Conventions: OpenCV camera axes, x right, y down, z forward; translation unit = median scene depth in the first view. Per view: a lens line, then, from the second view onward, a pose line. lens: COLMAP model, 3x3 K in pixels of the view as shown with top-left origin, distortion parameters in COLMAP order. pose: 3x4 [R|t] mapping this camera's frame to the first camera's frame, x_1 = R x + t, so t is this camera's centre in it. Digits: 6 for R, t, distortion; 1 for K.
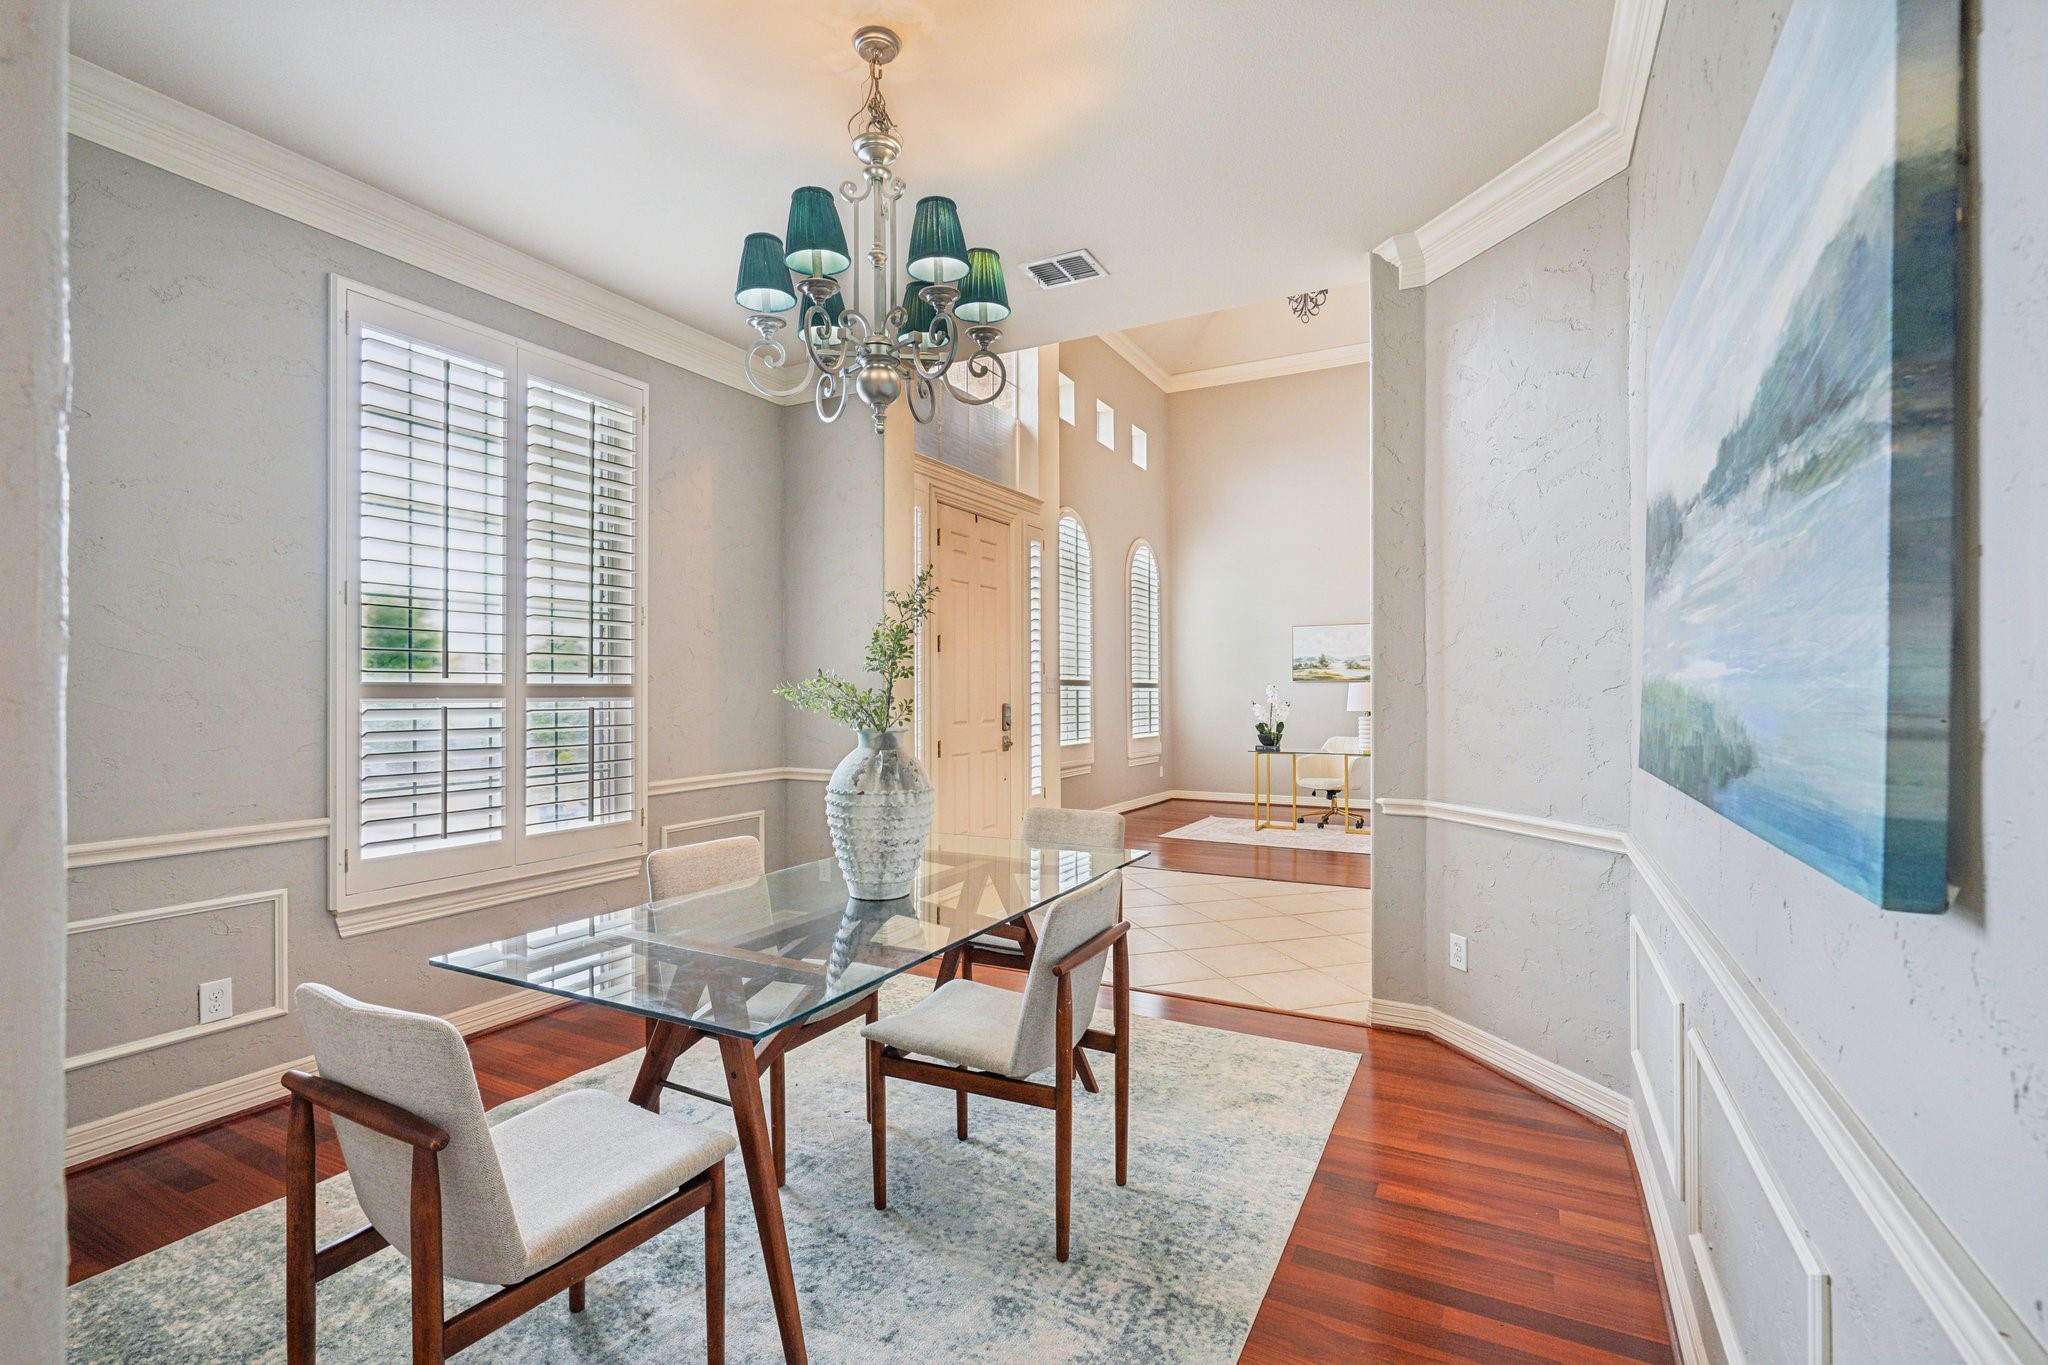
lens RADIAL K [[931.4, 0, 1023.9], [0, 931.4, 685.5], [0, 0, 1]] dist [-0.003360, 0.001172]
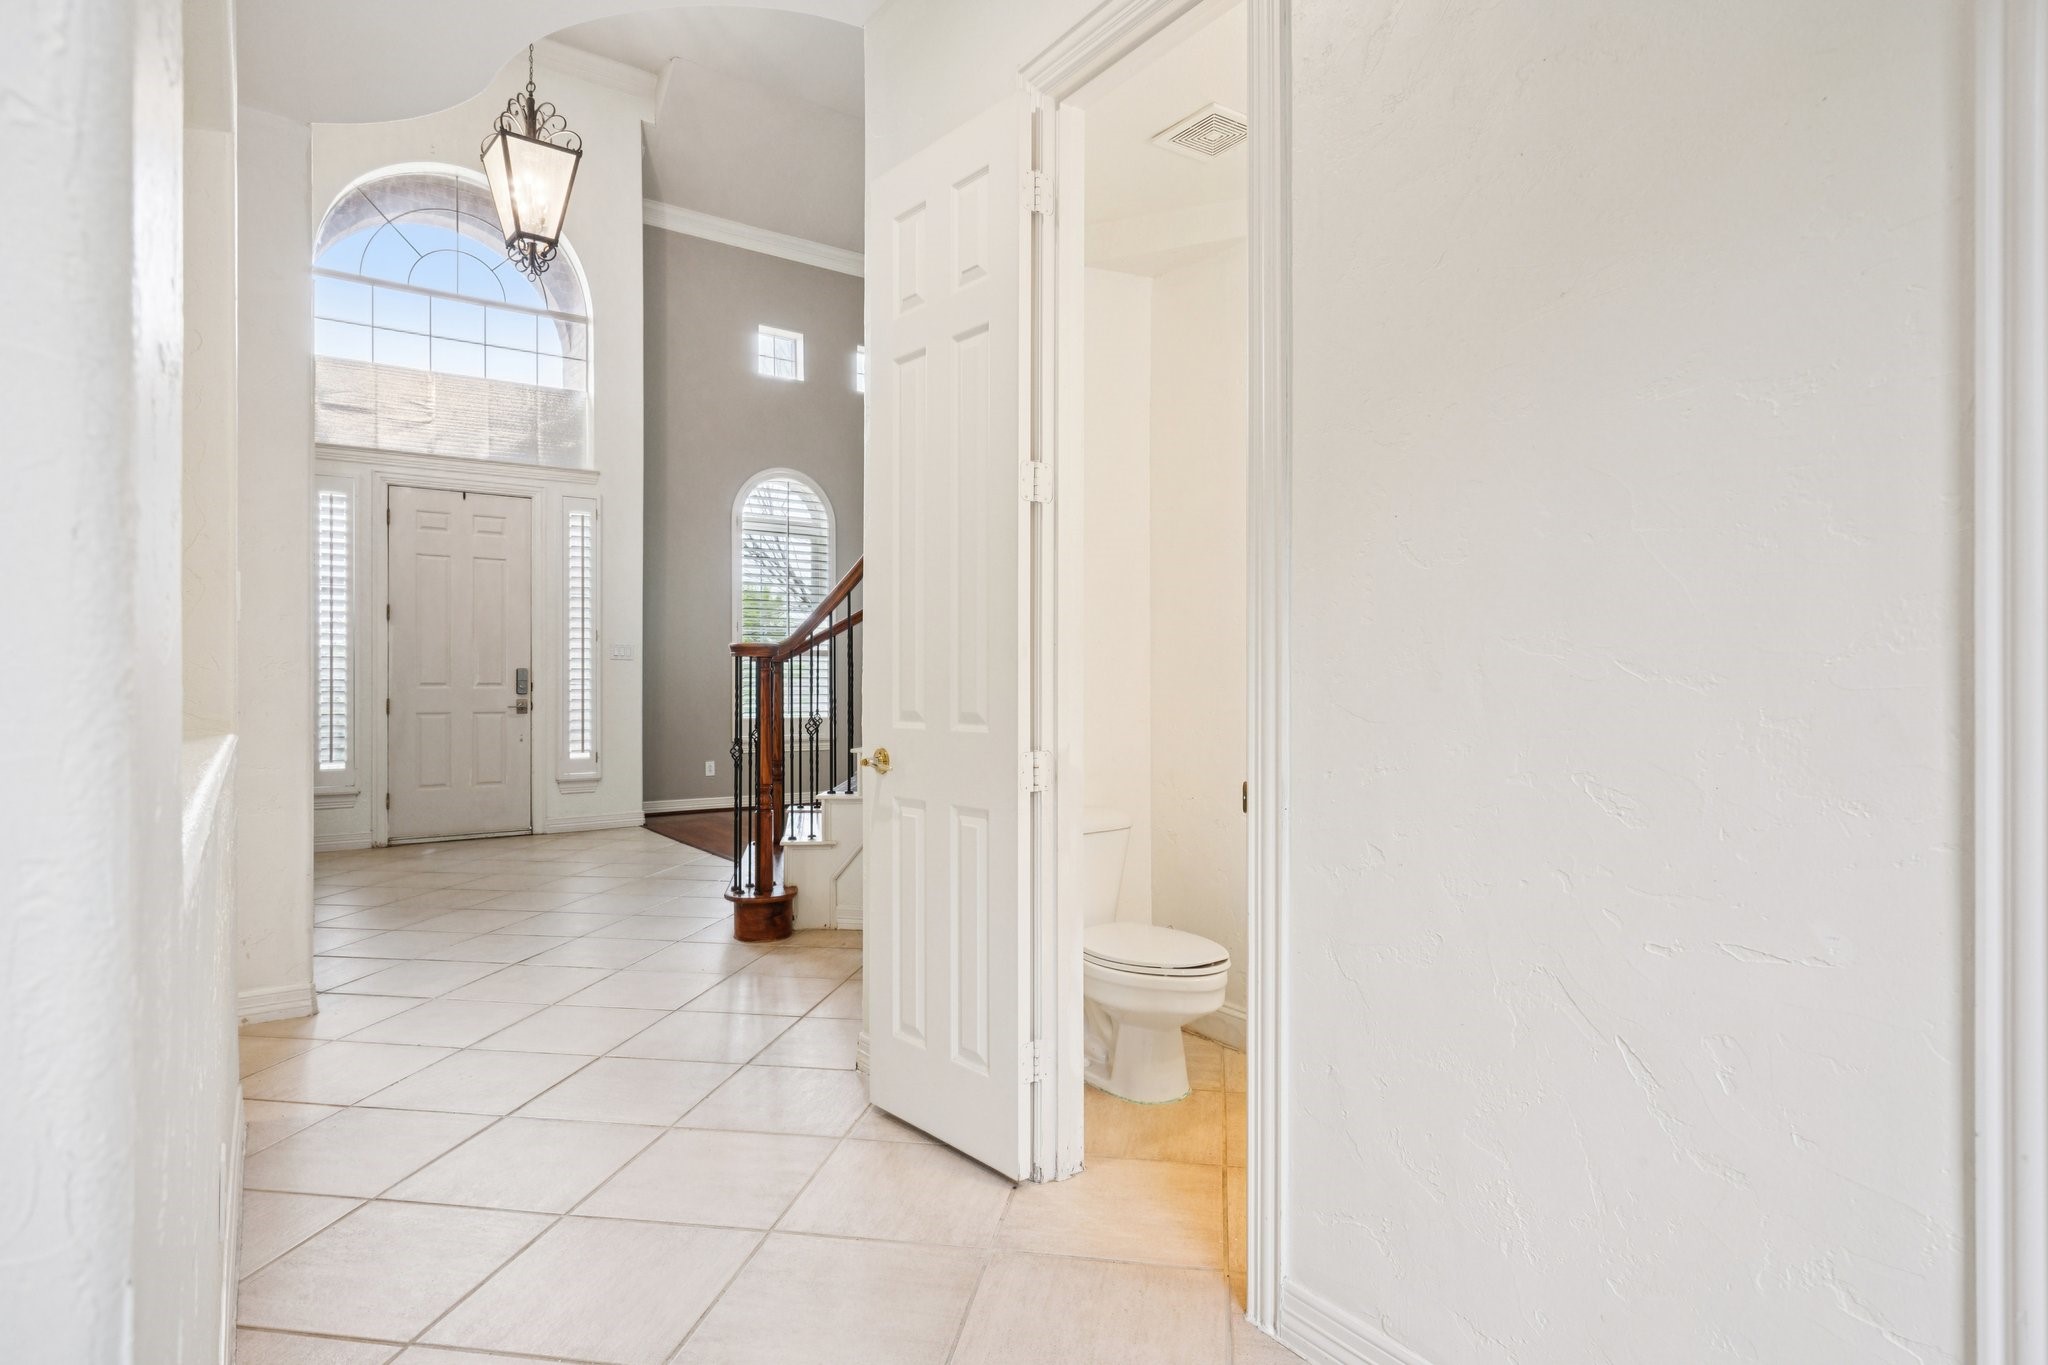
lens RADIAL K [[1122.8, 0, 1022.4], [0, 1122.8, 678.1], [0, 0, 1]] dist [0.001650, 0.000088]
pose [[0.885522, 0.000139, -0.464597, 1.054932], [0.003869, 0.999963, 0.007673, 0.022499], [0.464581, -0.008592, 0.885489, 0.137137]]
